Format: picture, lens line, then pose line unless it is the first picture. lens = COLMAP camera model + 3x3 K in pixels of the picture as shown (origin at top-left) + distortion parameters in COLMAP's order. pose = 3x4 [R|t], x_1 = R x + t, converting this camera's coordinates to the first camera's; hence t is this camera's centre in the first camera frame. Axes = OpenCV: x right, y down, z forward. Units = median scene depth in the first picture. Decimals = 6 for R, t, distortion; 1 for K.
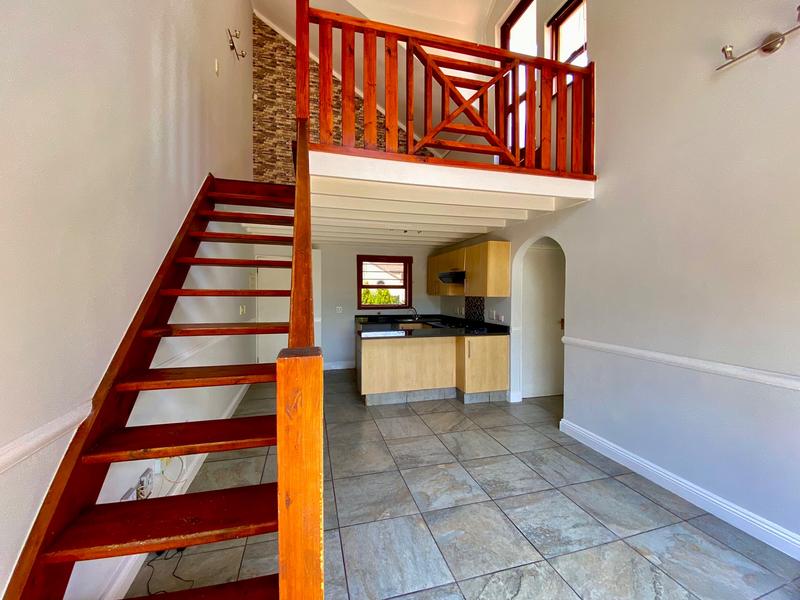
lens RADIAL K [[318.0, 0, 400.0], [0, 318.0, 300.0], [0, 0, 1]] dist [0.027284, -0.021269]
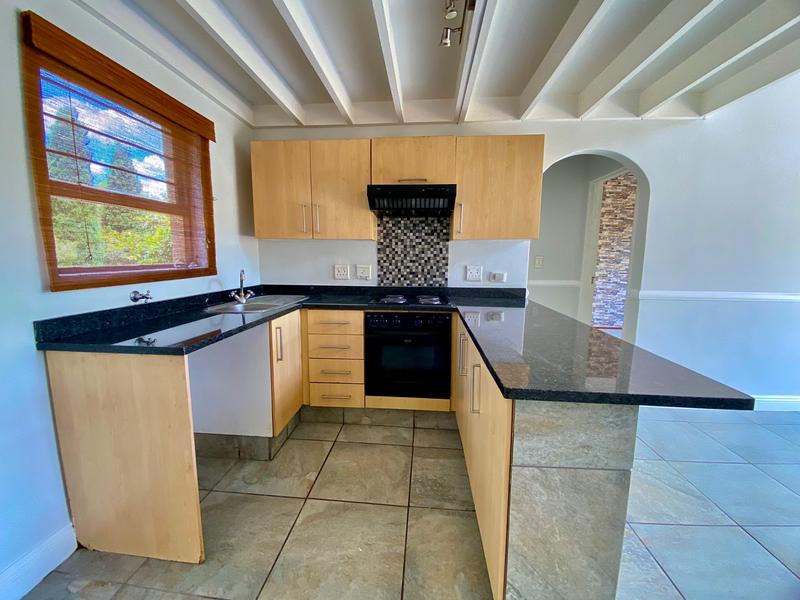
lens RADIAL K [[325.9, 0, 395.5], [0, 325.9, 298.8], [0, 0, 1]] dist [0.031056, -0.027706]
pose [[0.353708, -0.124719, 0.927004, -0.251397], [0.018299, 0.991804, 0.126455, 0.011802], [-0.935177, -0.027764, 0.353091, 0.716749]]
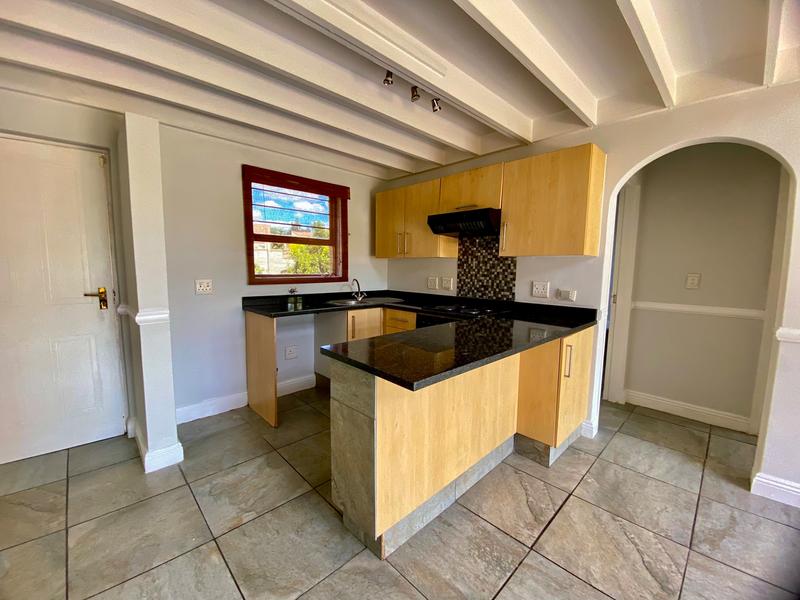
lens RADIAL K [[325.9, 0, 395.5], [0, 325.9, 298.8], [0, 0, 1]] dist [0.031056, -0.027706]
pose [[0.884942, -0.041434, 0.463854, -0.167560], [0.004386, 0.996732, 0.080666, 0.012239], [-0.465680, -0.069351, 0.882232, 0.467331]]
